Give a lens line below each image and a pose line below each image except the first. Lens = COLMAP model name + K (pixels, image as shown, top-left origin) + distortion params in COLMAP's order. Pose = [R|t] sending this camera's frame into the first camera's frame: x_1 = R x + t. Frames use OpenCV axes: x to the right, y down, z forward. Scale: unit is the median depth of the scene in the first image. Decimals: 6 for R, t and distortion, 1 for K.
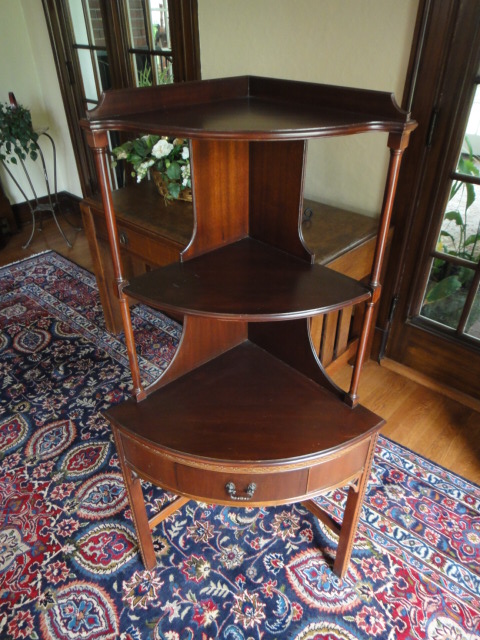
lens RADIAL K [[450.1, 0, 246.1], [0, 450.1, 321.8], [0, 0, 1]] dist [0.011626, -0.003306]
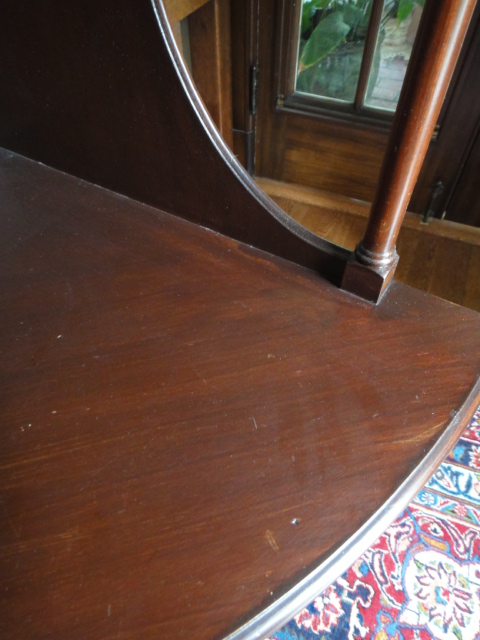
lens RADIAL K [[447.2, 0, 240.0], [0, 447.2, 320.0], [0, 0, 1]] dist [-0.000537, 0.000608]
pose [[0.942687, -0.259245, 0.210080, 0.132419], [0.191462, 0.935878, 0.295762, 0.110713], [-0.273284, -0.238589, 0.931875, 0.487848]]
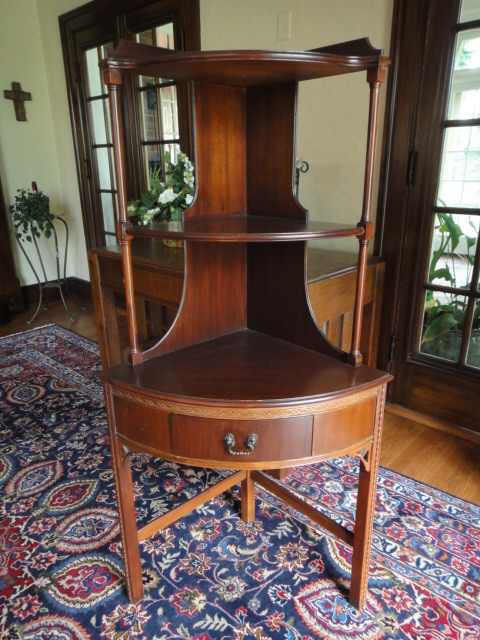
lens RADIAL K [[450.7, 0, 247.2], [0, 450.7, 322.2], [0, 0, 1]] dist [0.007144, -0.002575]
pose [[0.999950, -0.009044, 0.004184, -0.000111], [0.009835, 0.963194, -0.268627, 0.245129], [-0.001600, 0.268655, 0.963235, 0.030040]]
